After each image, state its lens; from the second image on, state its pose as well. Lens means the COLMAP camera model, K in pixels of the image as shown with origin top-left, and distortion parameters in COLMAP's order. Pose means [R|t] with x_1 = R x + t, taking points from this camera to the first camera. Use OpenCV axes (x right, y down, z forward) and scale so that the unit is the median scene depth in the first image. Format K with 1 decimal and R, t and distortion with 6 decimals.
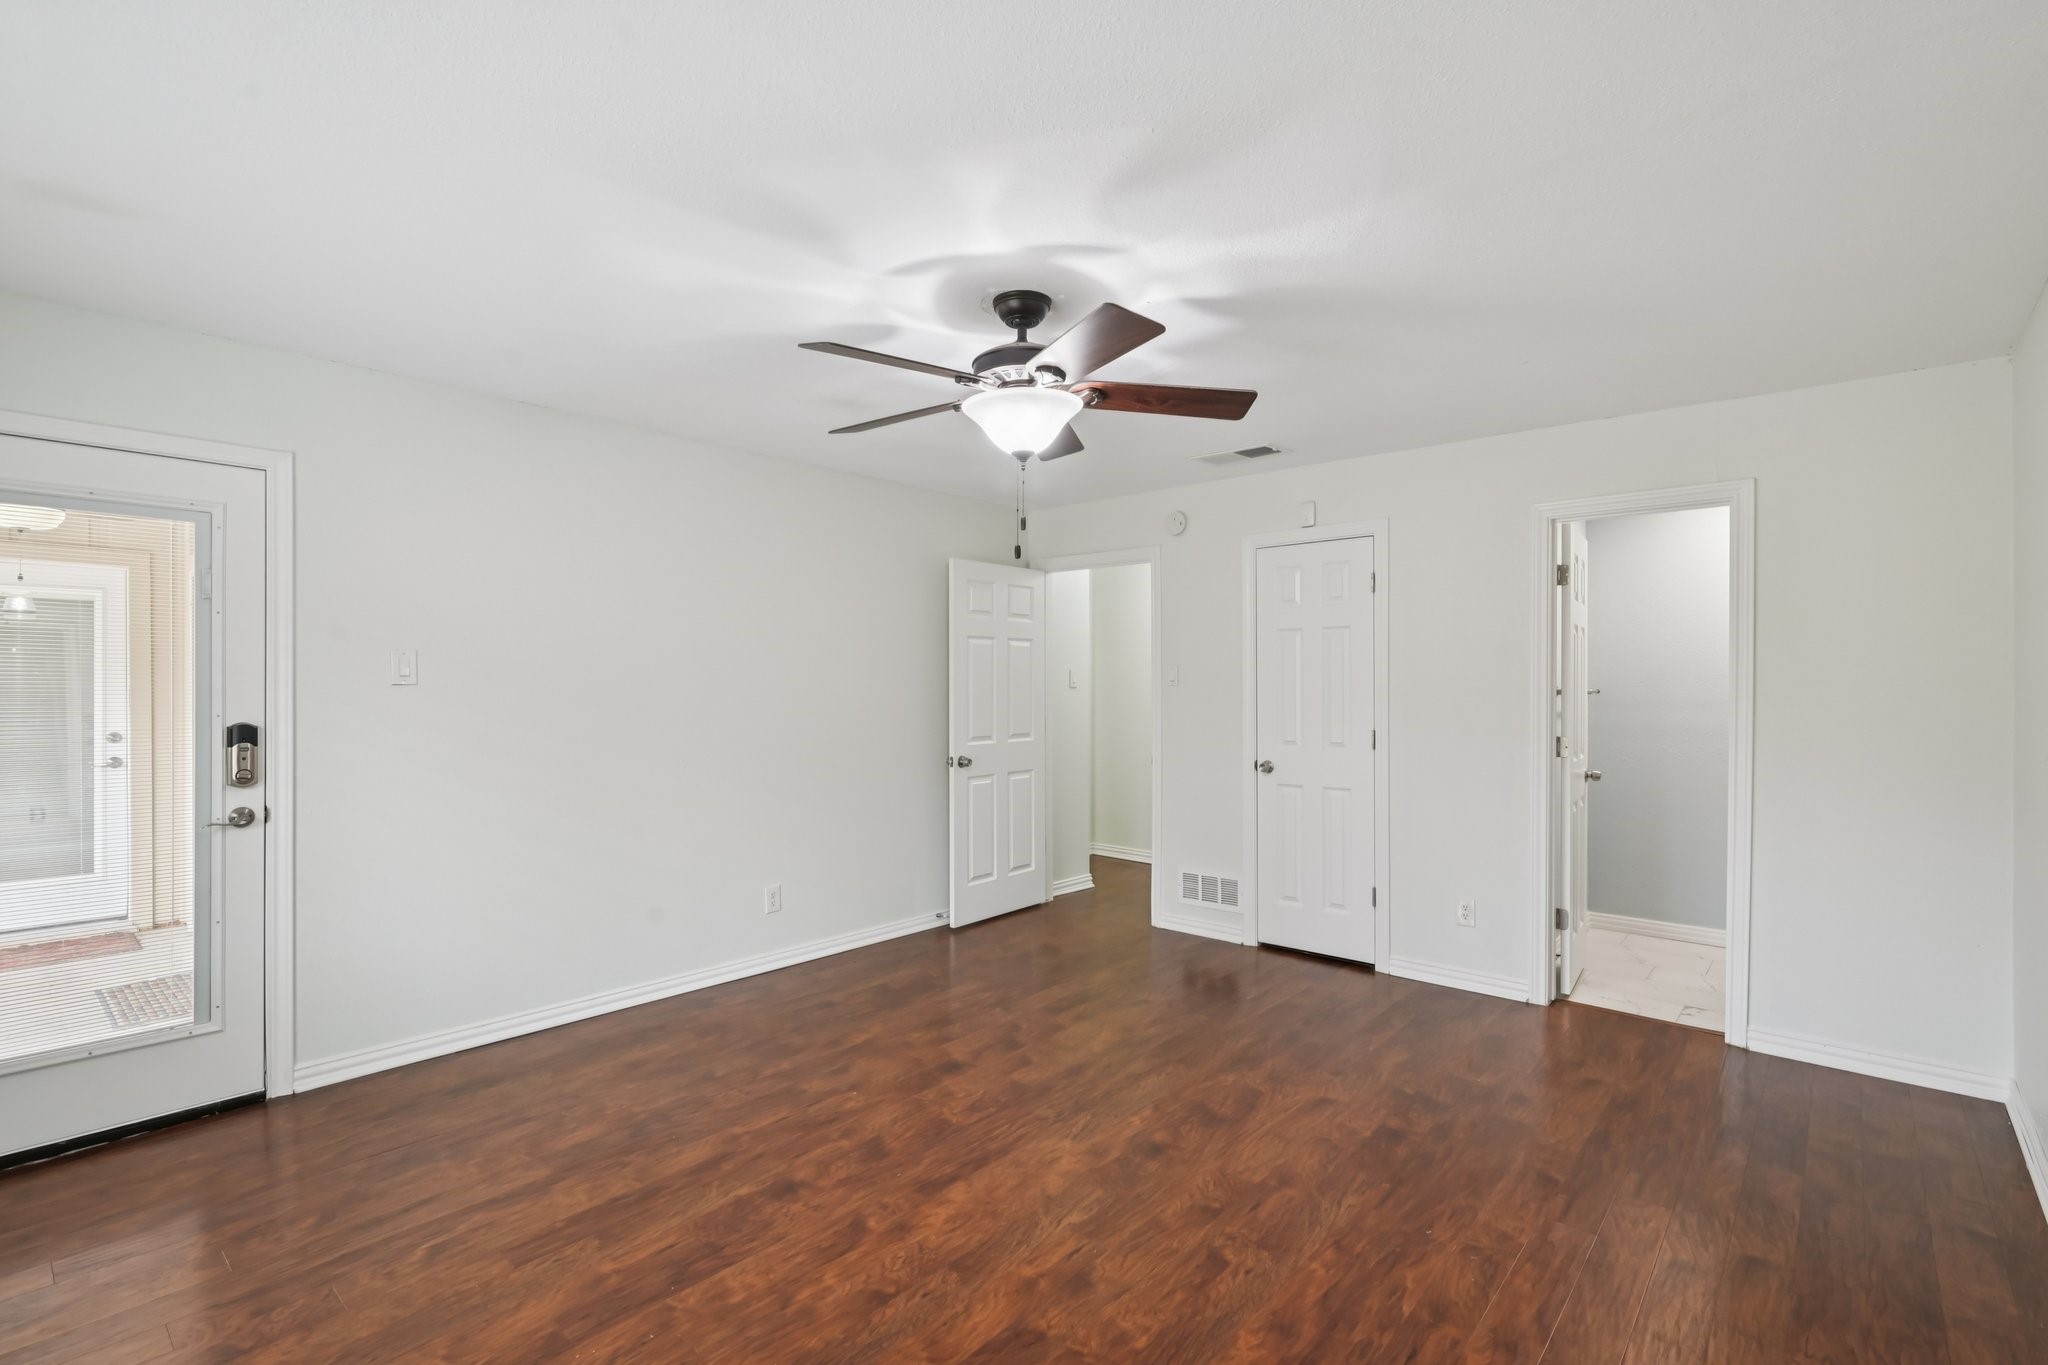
lens RADIAL K [[912.3, 0, 1017.8], [0, 912.3, 677.1], [0, 0, 1]] dist [-0.002112, 0.000085]
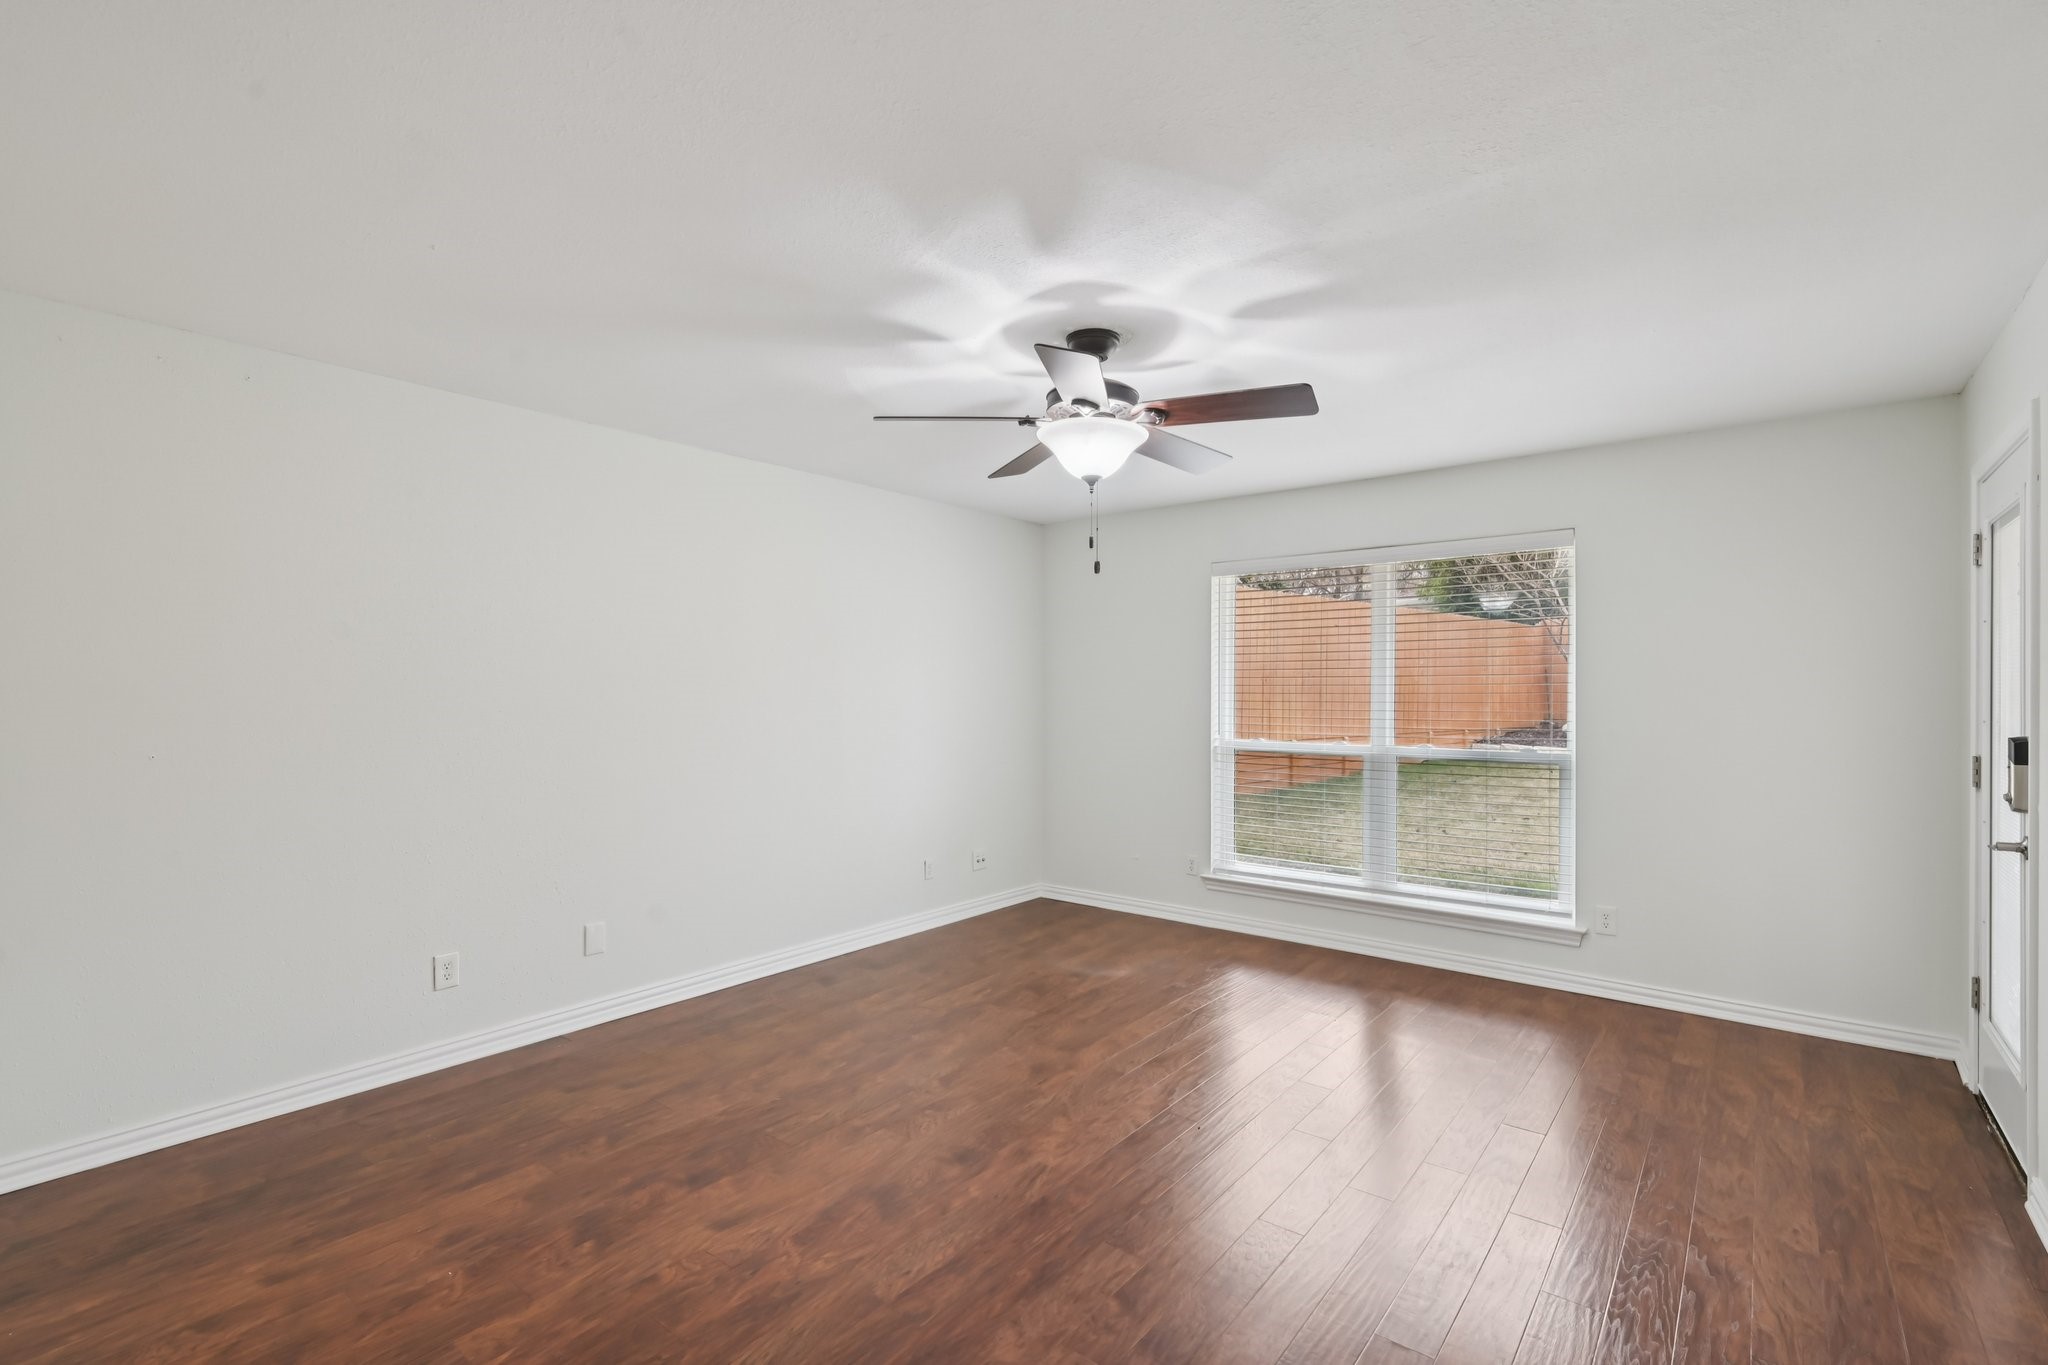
lens RADIAL K [[912.3, 0, 1023.6], [0, 912.3, 692.6], [0, 0, 1]] dist [-0.002112, 0.000085]
pose [[-0.998497, -0.002532, -0.054742, 0.142724], [-0.001778, 0.999903, -0.013827, 0.025527], [0.054772, -0.013709, -0.998405, 2.037039]]
